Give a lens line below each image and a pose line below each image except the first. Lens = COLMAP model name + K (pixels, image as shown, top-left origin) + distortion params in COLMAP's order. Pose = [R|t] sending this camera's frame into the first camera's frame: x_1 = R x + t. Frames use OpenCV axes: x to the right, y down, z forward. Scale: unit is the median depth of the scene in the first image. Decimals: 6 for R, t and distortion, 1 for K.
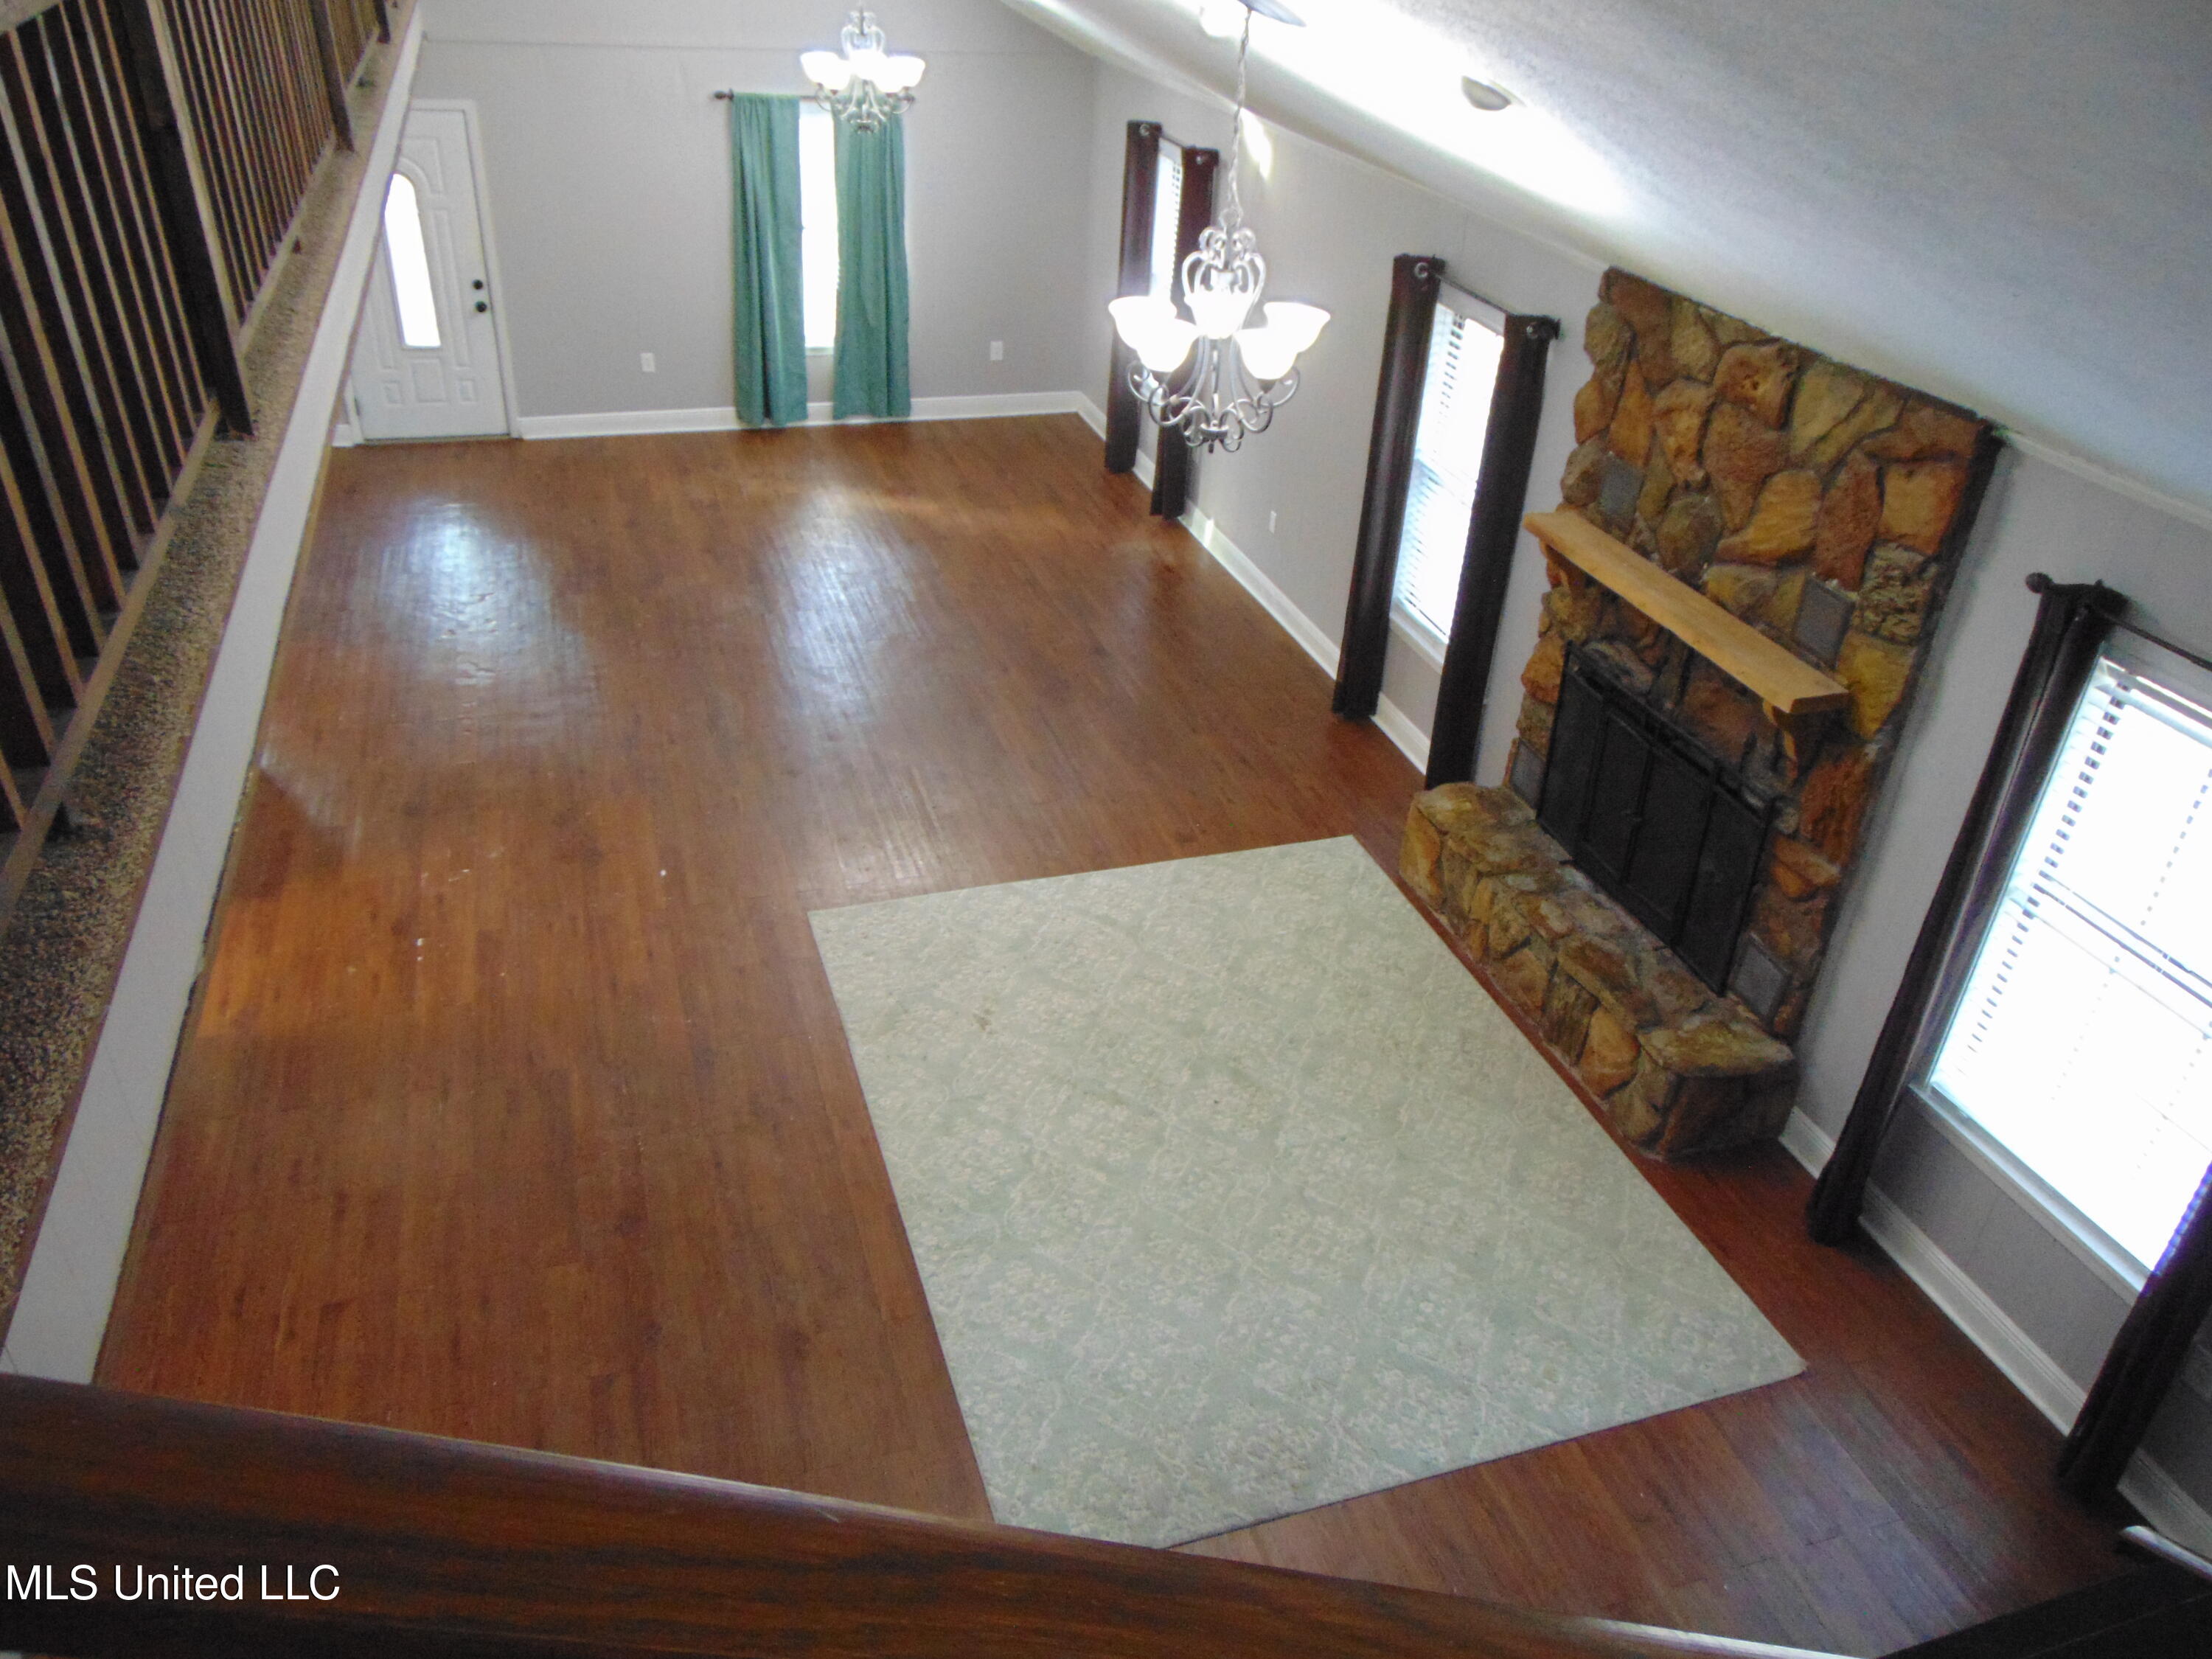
lens RADIAL K [[1669.2, 0, 1103.1], [0, 1669.2, 825.9], [0, 0, 1]] dist [-0.022271, 0.069898]
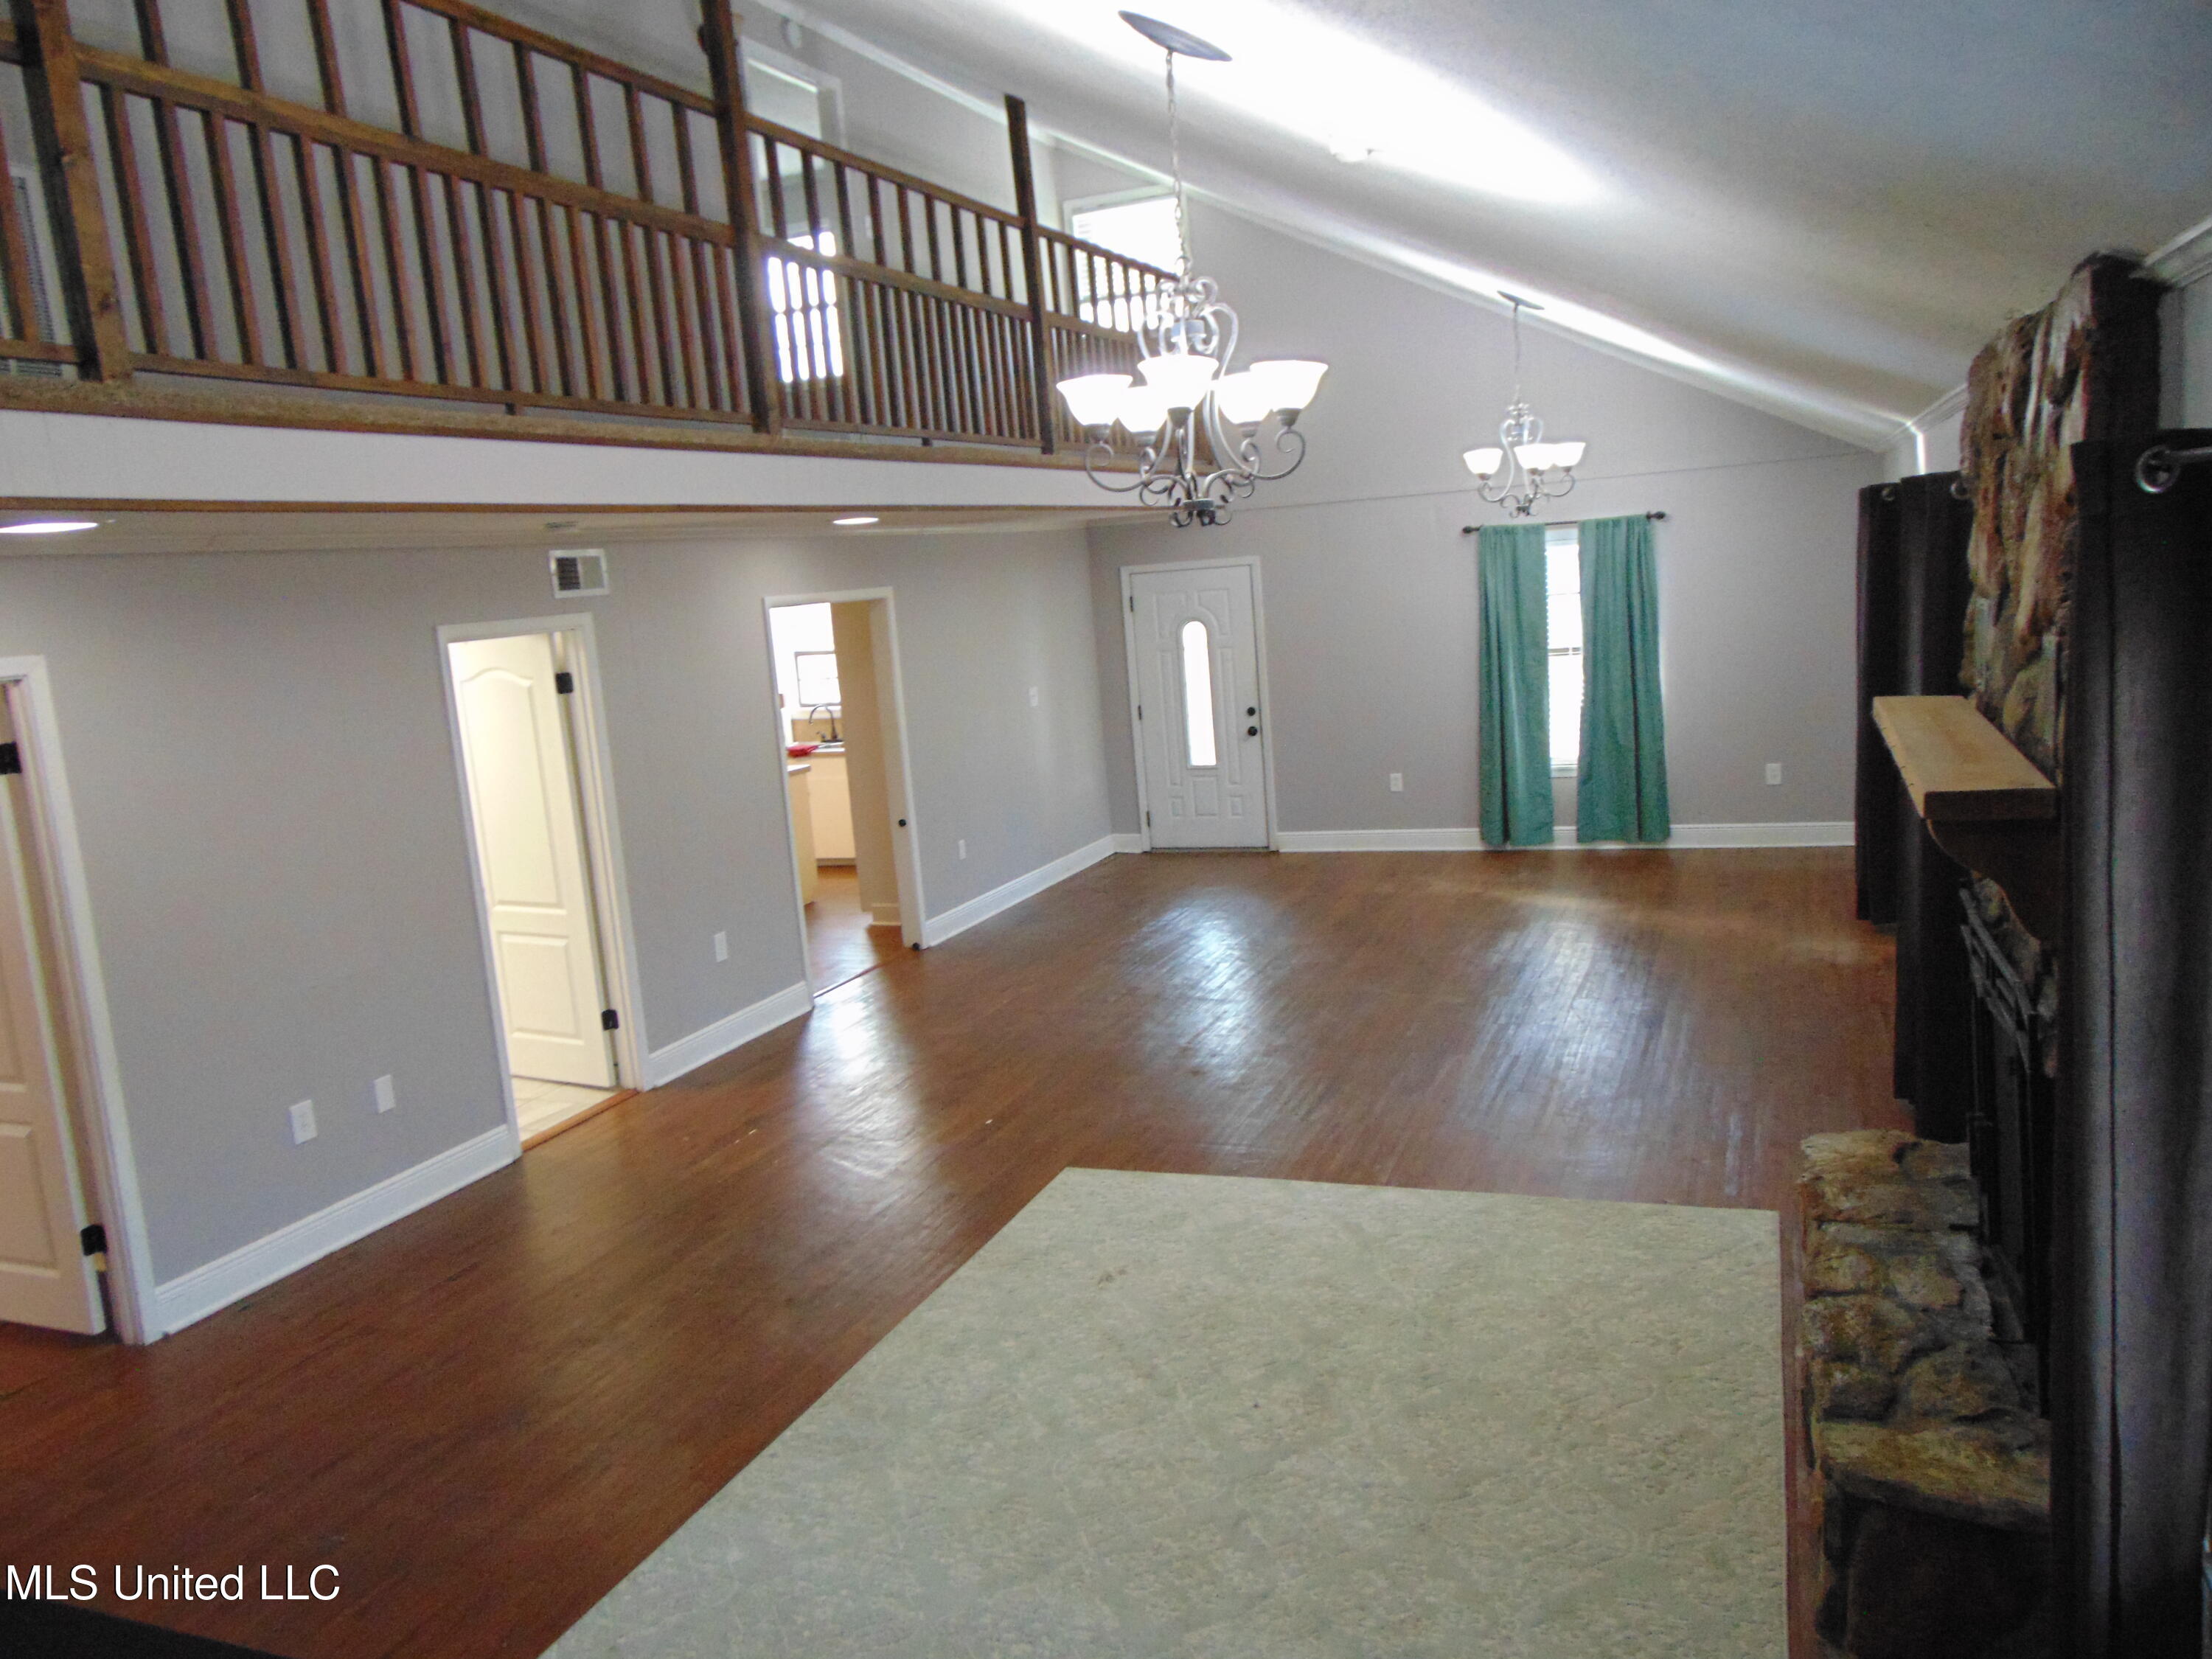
lens RADIAL K [[1669.2, 0, 1103.1], [0, 1669.2, 825.9], [0, 0, 1]] dist [-0.022271, 0.069898]
pose [[0.757432, -0.011382, -0.652814, 0.400499], [-0.229574, 0.931359, -0.282604, 0.120167], [0.611222, 0.363923, 0.702829, 0.276651]]
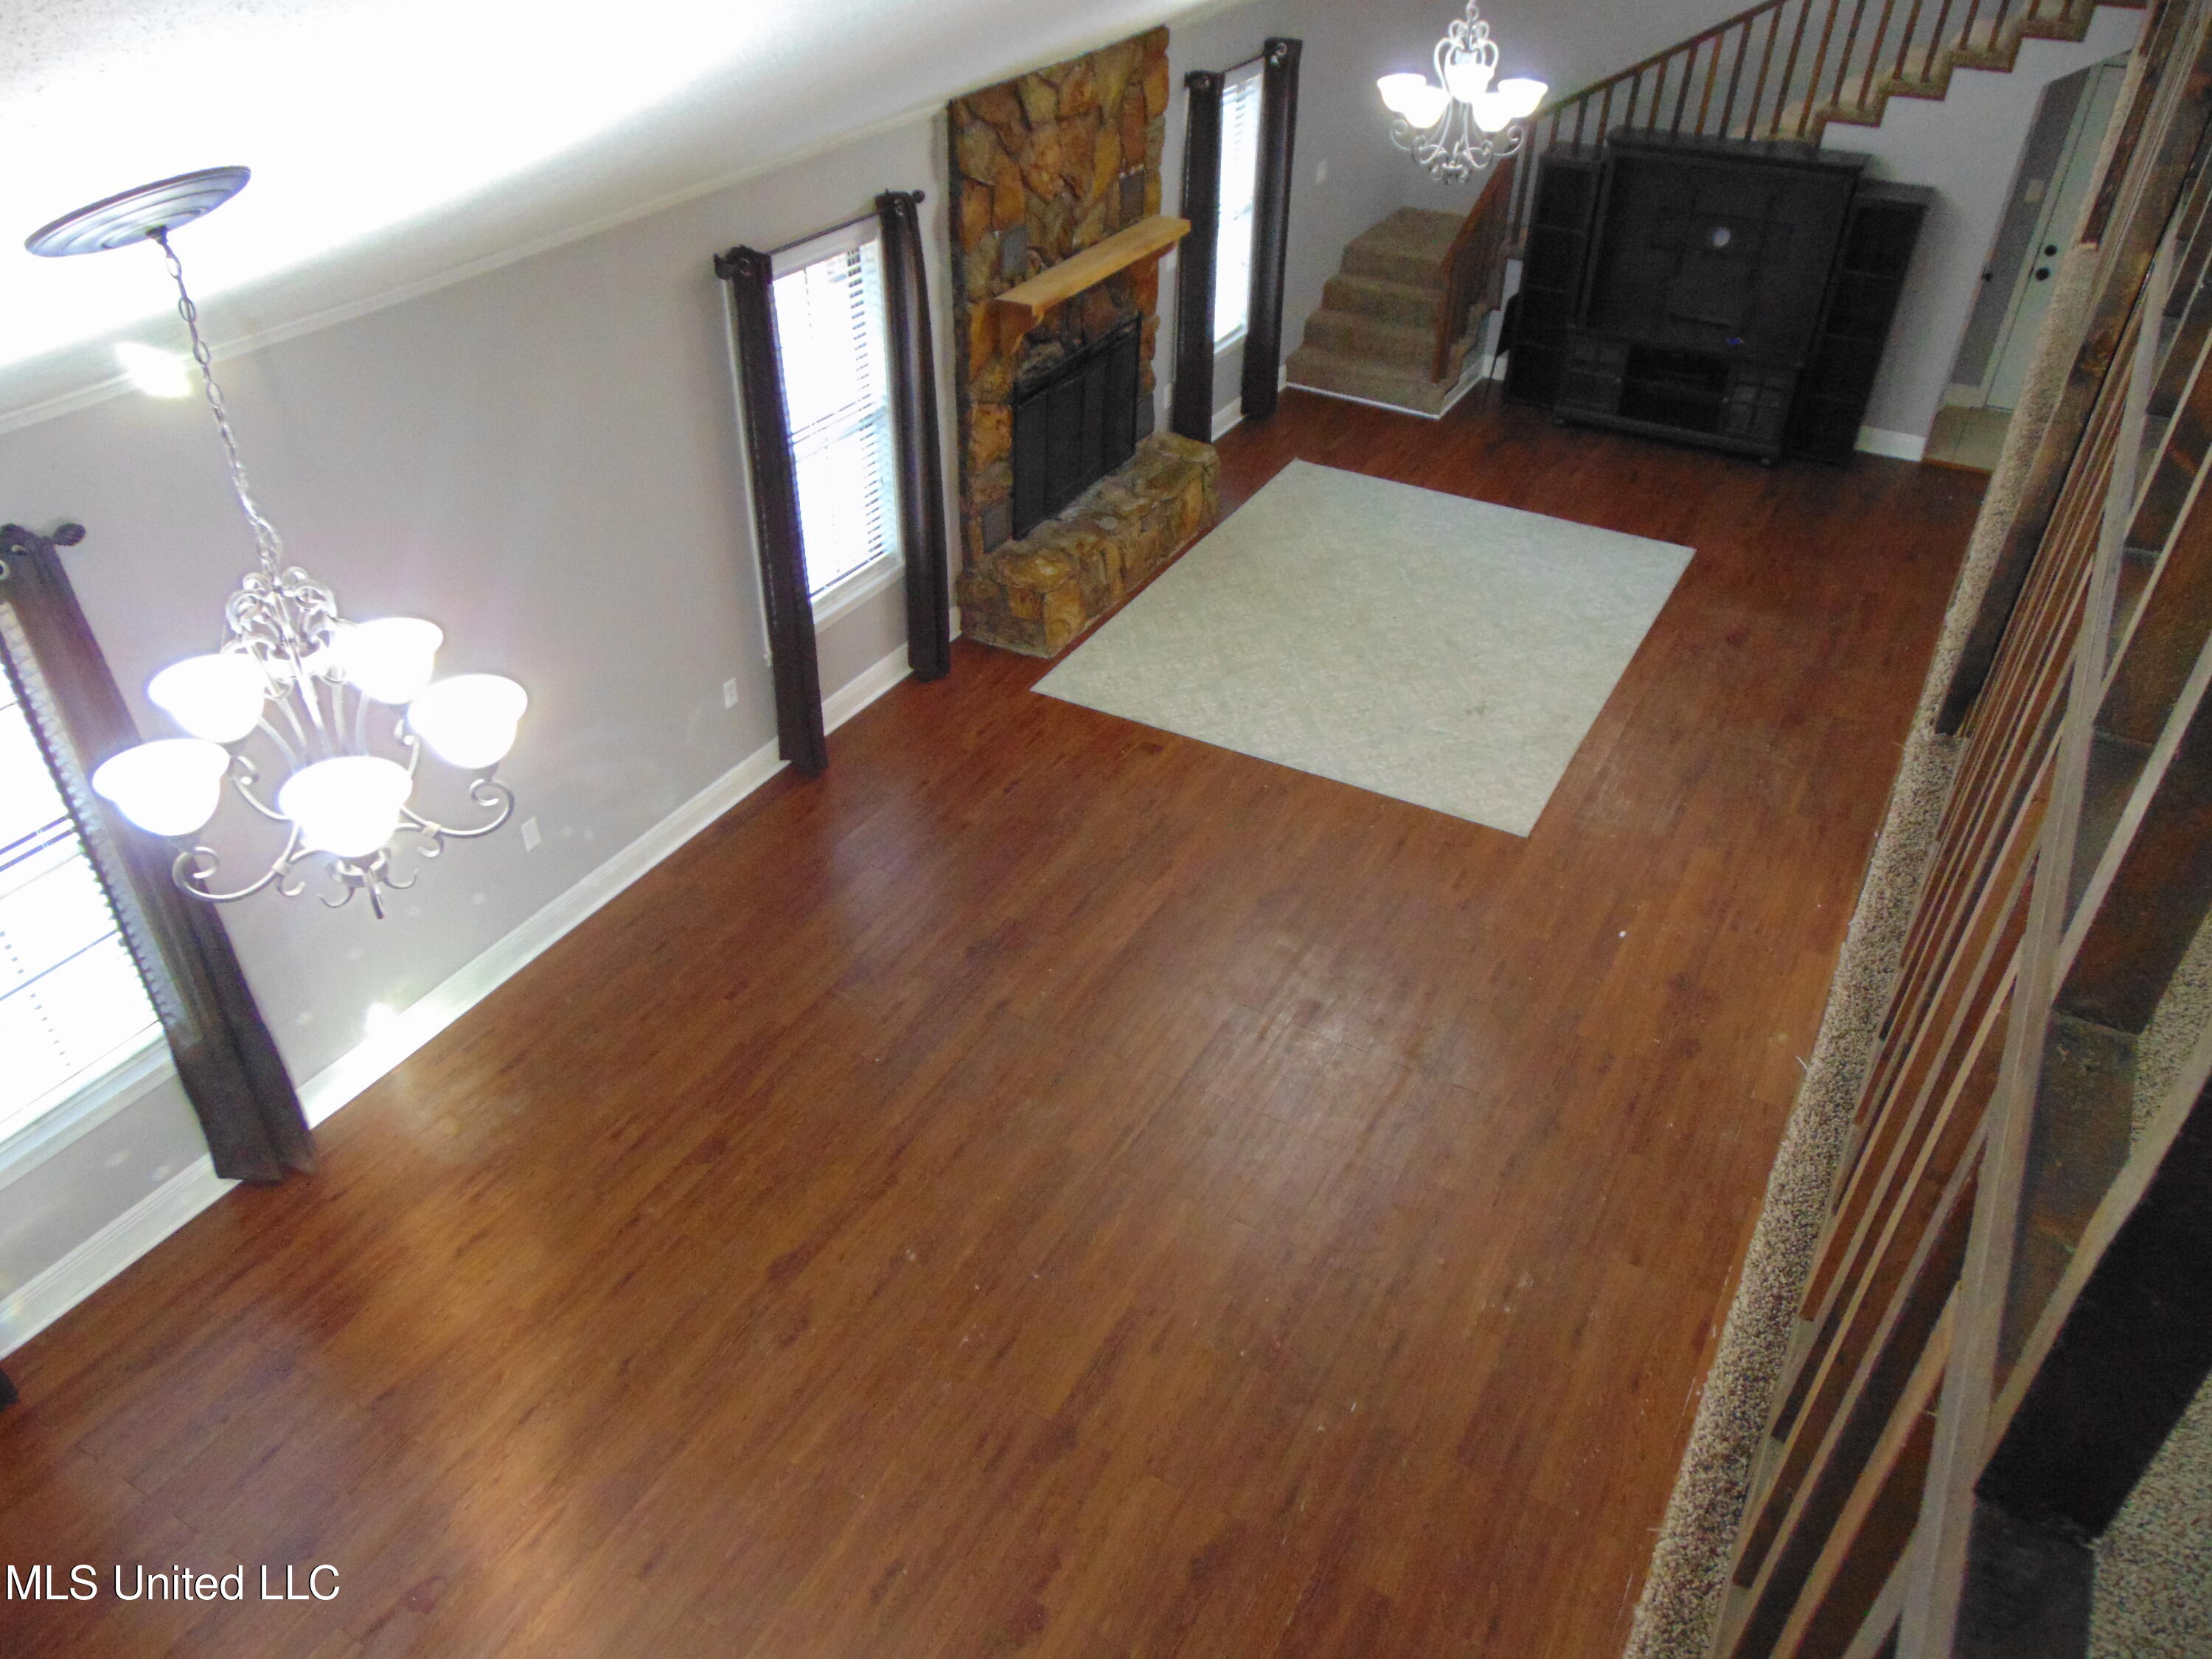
lens RADIAL K [[1669.2, 0, 1103.1], [0, 1669.2, 825.9], [0, 0, 1]] dist [-0.022271, 0.069898]
pose [[-0.678588, -0.476754, 0.558770, -0.537906], [0.335713, 0.475314, 0.813249, -0.830820], [-0.653311, 0.739447, -0.162490, 1.241373]]
